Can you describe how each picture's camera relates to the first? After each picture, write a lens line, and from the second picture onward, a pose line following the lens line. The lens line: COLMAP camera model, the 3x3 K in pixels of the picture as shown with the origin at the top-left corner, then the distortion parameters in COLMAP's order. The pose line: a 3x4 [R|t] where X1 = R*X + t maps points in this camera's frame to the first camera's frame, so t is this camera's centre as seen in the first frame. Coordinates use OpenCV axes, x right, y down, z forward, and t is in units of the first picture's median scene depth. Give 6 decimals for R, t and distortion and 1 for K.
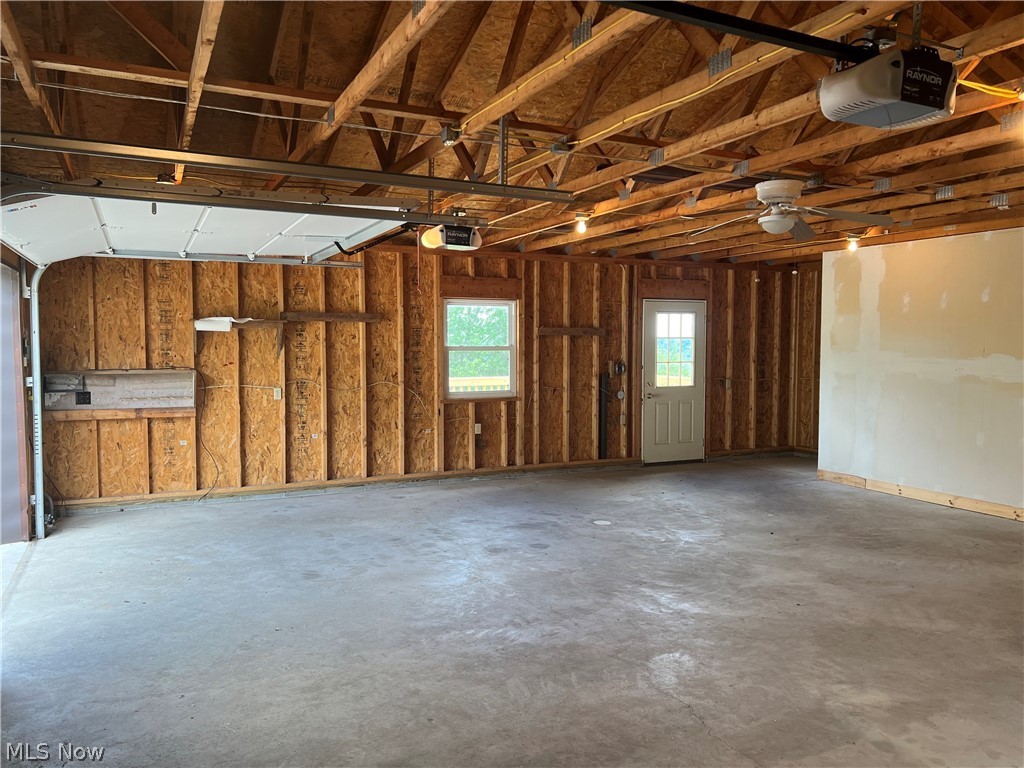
lens RADIAL K [[769.2, 0, 512.0], [0, 769.2, 384.0], [0, 0, 1]] dist [0.063301, -0.063378]
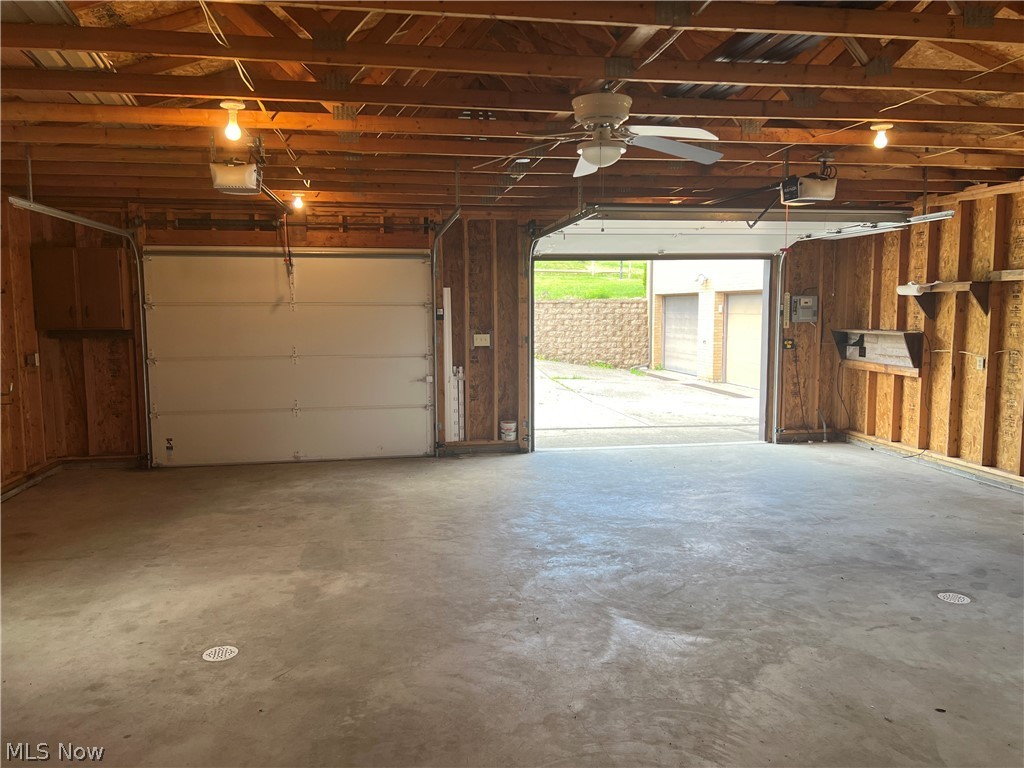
lens RADIAL K [[769.2, 0, 512.0], [0, 769.2, 384.0], [0, 0, 1]] dist [0.063301, -0.063378]
pose [[-0.276788, 0.095341, -0.956190, 1.086701], [-0.051454, 0.992168, 0.113822, -0.059502], [0.959552, 0.080704, -0.269715, 1.108604]]
